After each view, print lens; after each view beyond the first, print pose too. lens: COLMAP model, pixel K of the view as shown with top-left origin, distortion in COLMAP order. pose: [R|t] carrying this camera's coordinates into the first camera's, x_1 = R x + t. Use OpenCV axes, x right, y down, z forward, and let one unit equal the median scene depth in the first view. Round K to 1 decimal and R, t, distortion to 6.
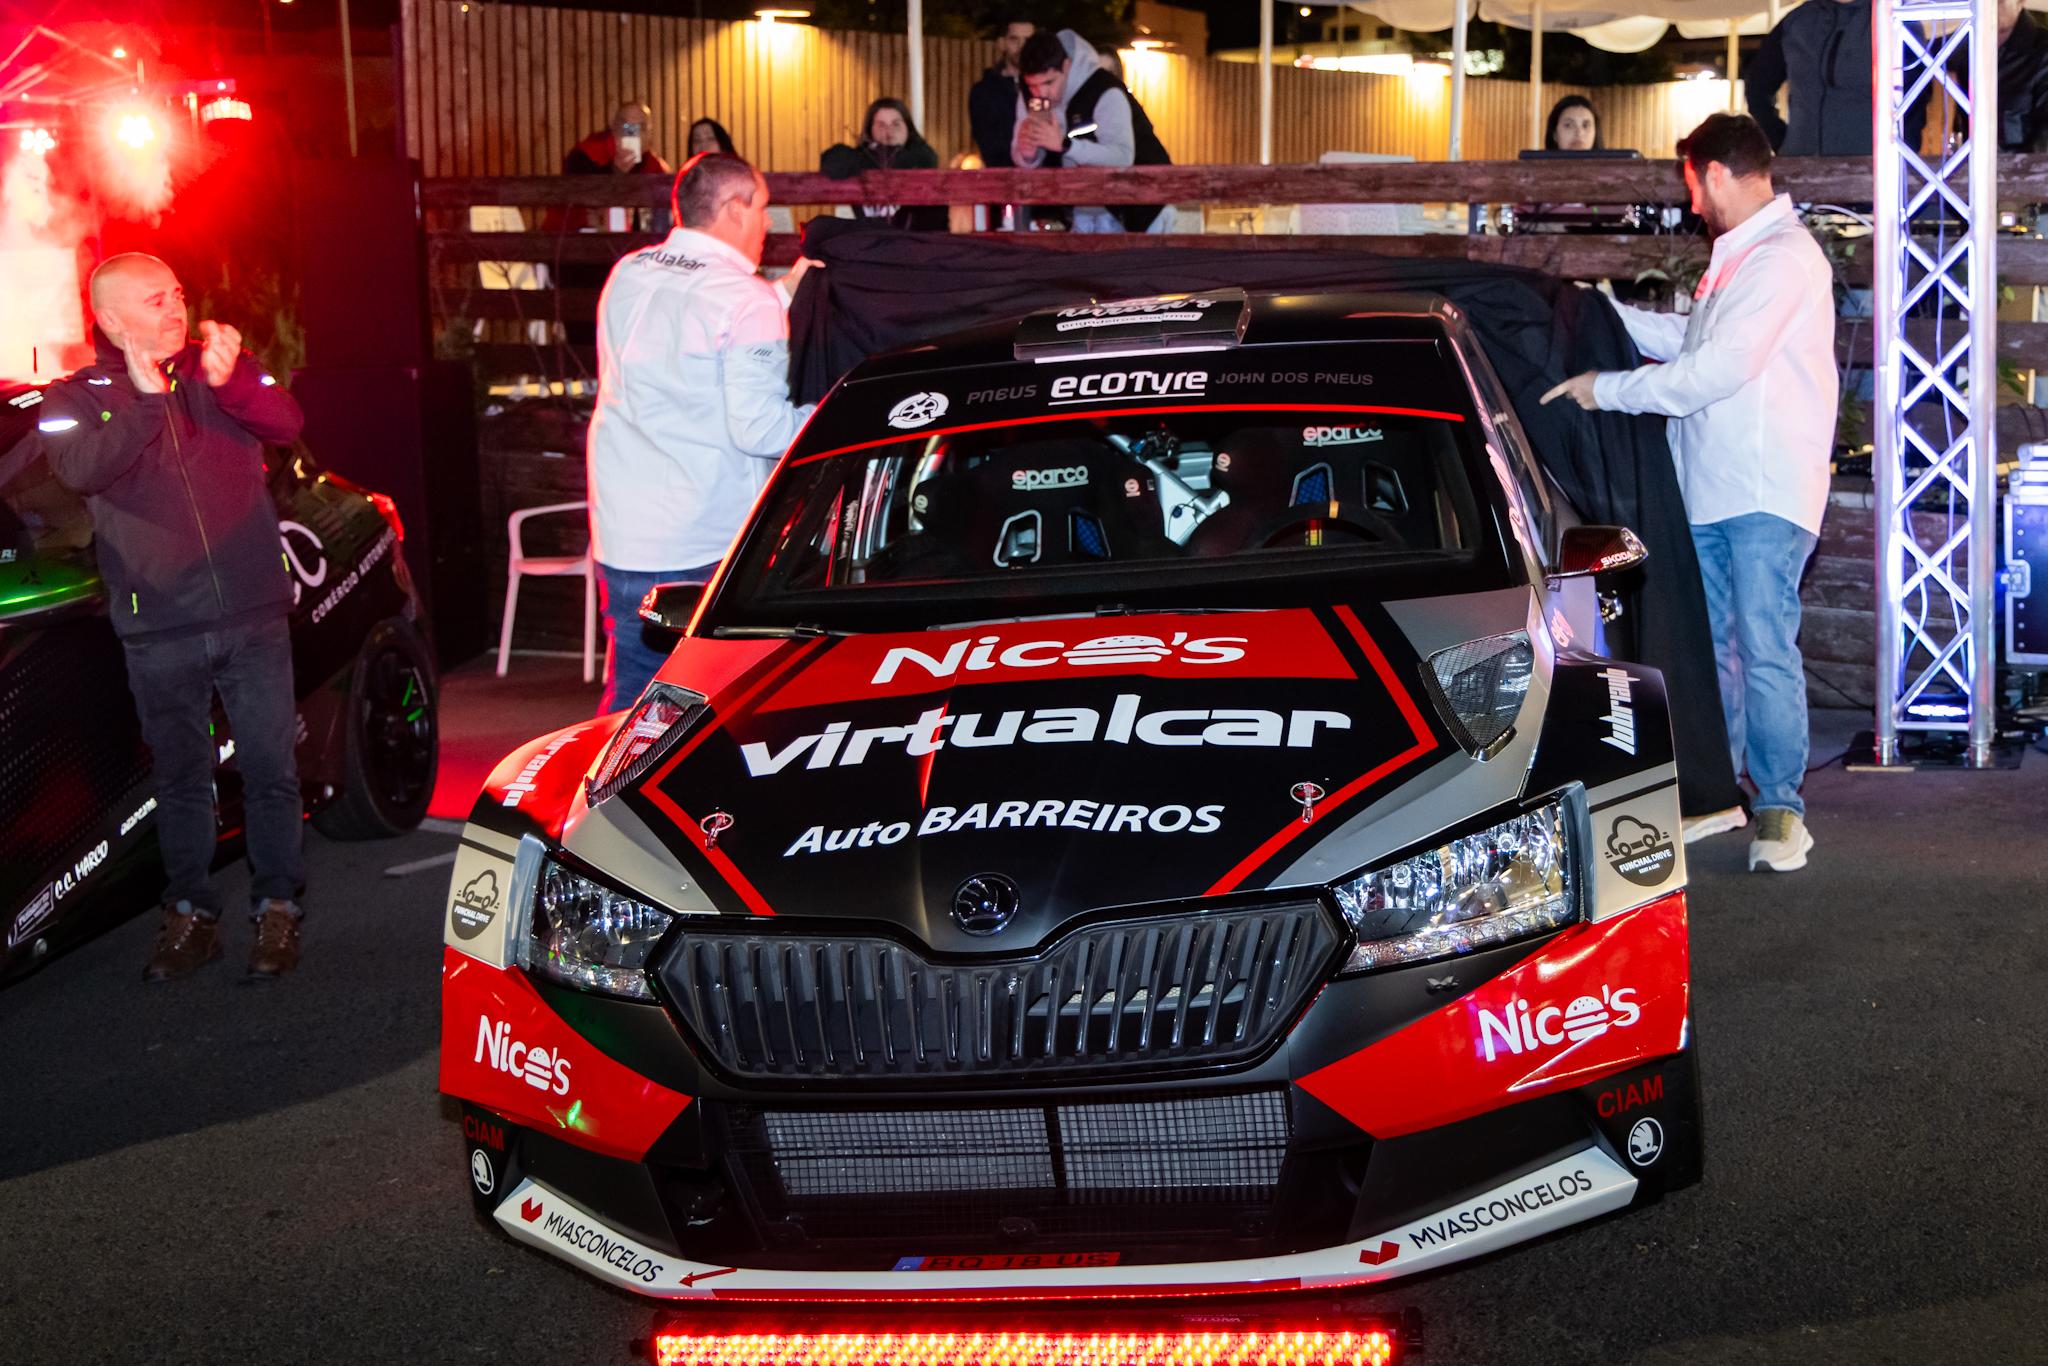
lens RADIAL K [[2731.0, 0, 1173.9], [0, 2731.0, 647.0], [0, 0, 1]] dist [-0.009580, 0.015726]
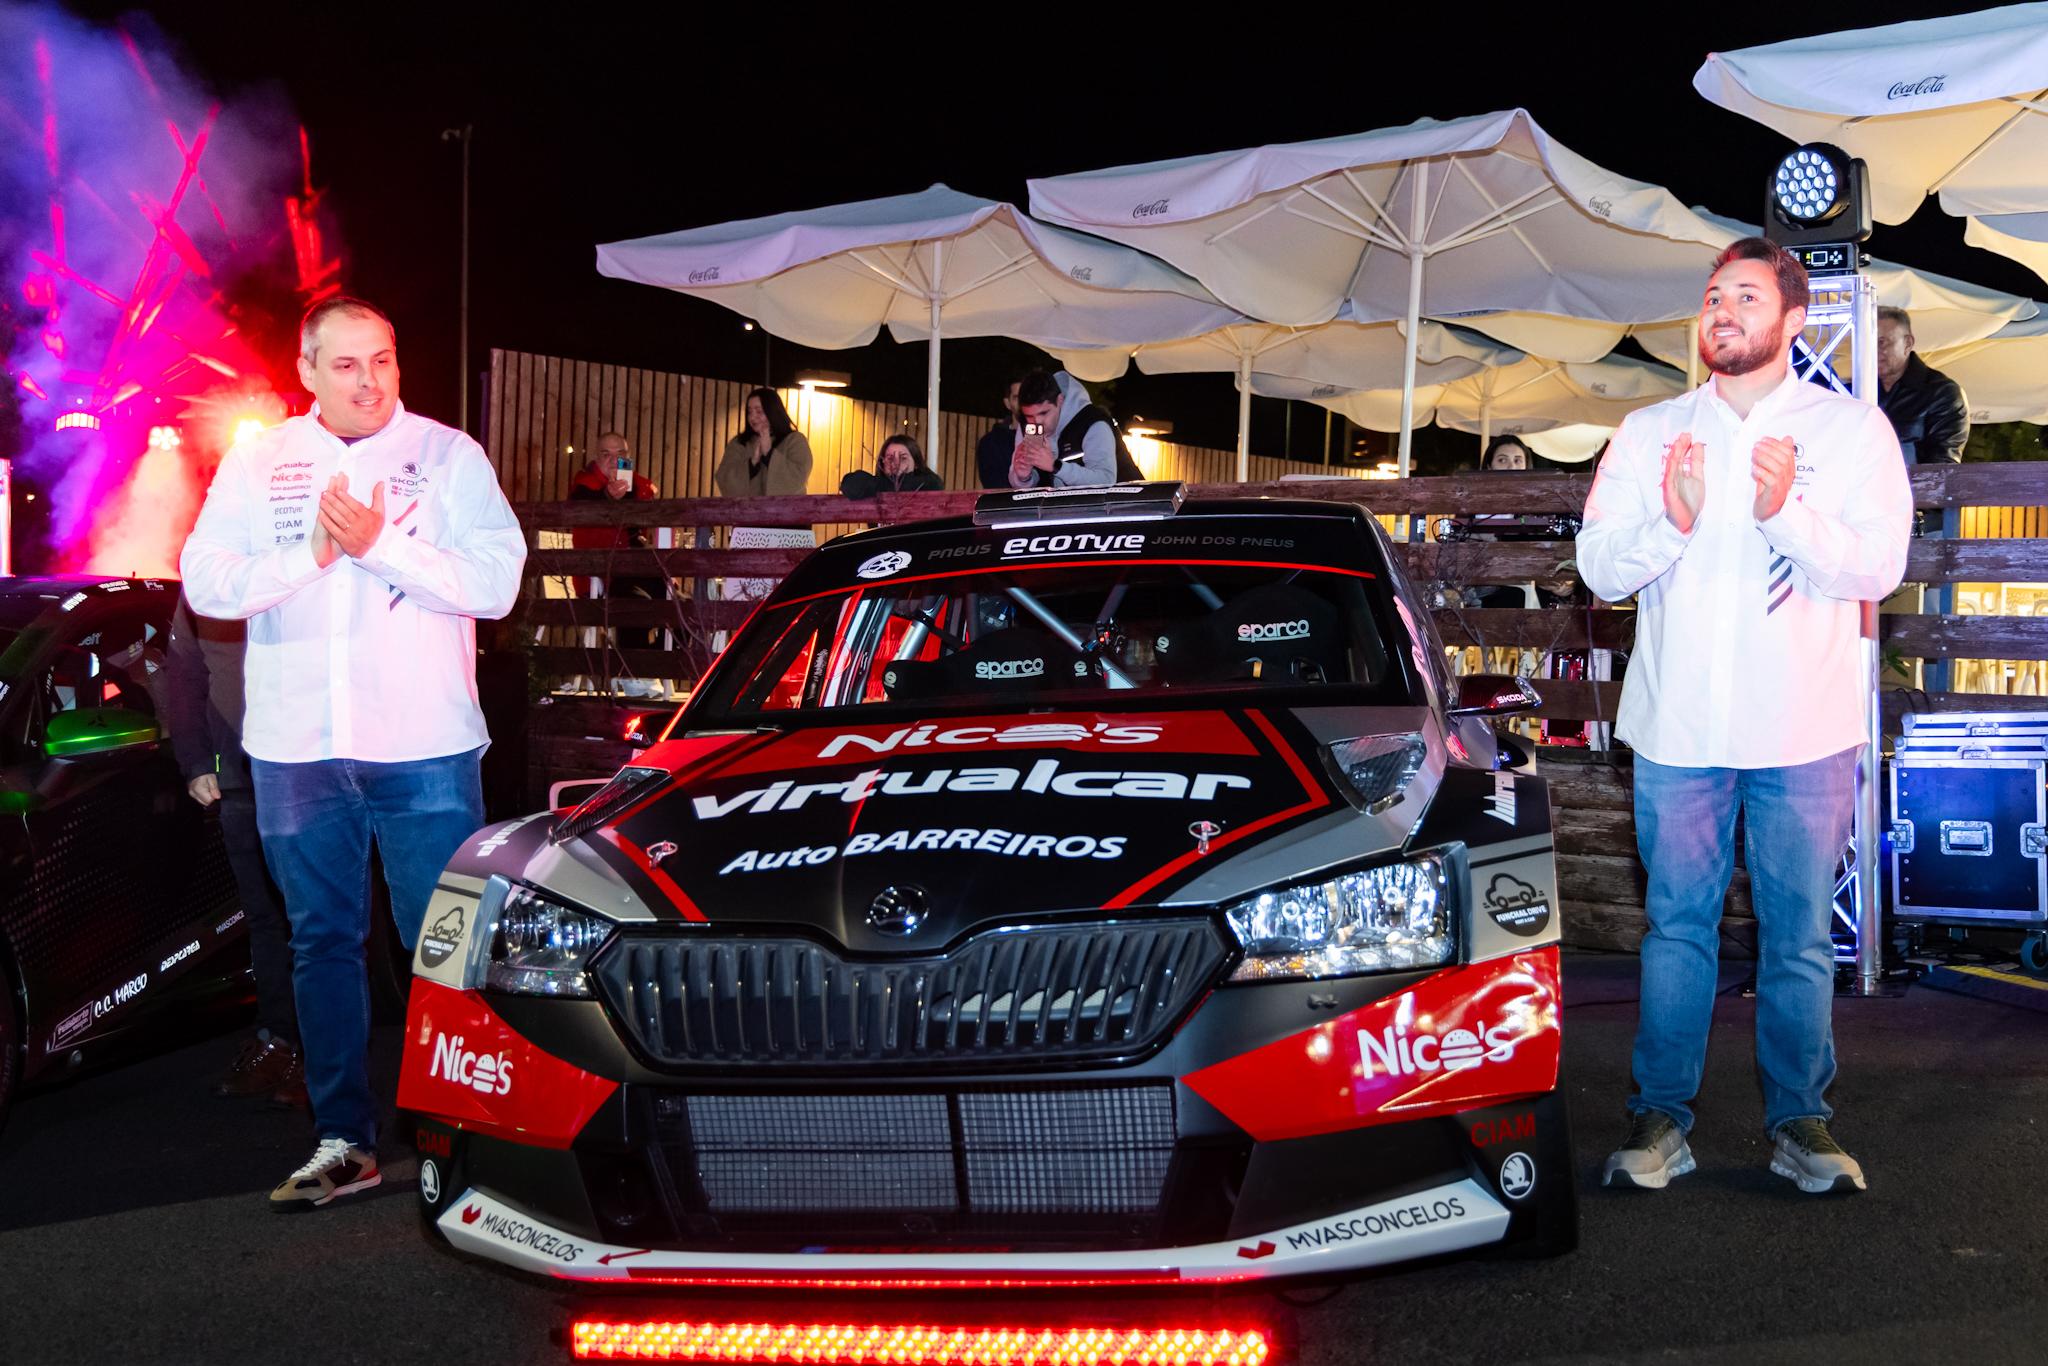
lens RADIAL K [[2430.6, 0, 1081.6], [0, 2430.6, 705.1], [0, 0, 1]] dist [-0.021393, 0.042061]
pose [[0.998755, 0.029916, -0.039920, 0.034726], [-0.035157, 0.989835, -0.137809, 0.129328], [0.035391, 0.139041, 0.989654, 0.039559]]
